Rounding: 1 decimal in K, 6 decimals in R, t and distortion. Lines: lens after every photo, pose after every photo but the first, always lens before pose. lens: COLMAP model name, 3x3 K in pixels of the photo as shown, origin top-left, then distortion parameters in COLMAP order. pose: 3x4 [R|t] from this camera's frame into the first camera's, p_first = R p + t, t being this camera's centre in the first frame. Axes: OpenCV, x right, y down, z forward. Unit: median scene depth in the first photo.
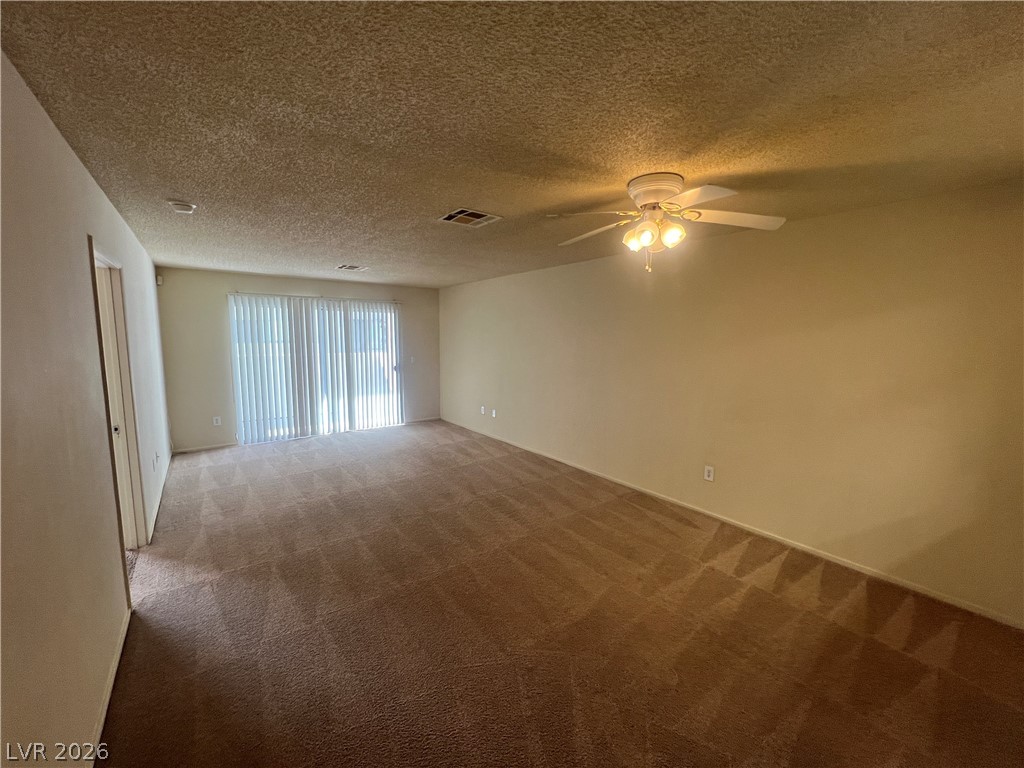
lens RADIAL K [[414.8, 0, 512.0], [0, 414.8, 384.0], [0, 0, 1]] dist [-0.000759, -0.000073]
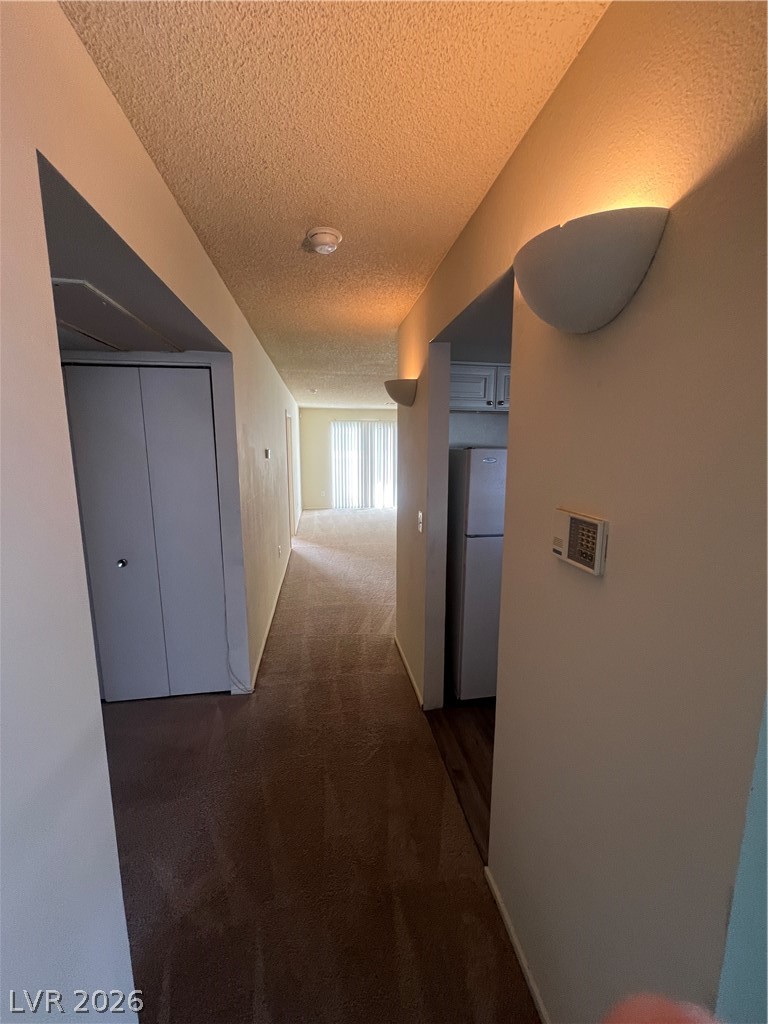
lens RADIAL K [[414.8, 0, 384.0], [0, 414.8, 512.0], [0, 0, 1]] dist [-0.000759, -0.000073]
pose [[0.883813, 0.068115, -0.462855, 0.378897], [-0.046288, 0.997221, 0.058367, 0.055789], [0.465545, -0.030161, 0.884510, -0.491897]]
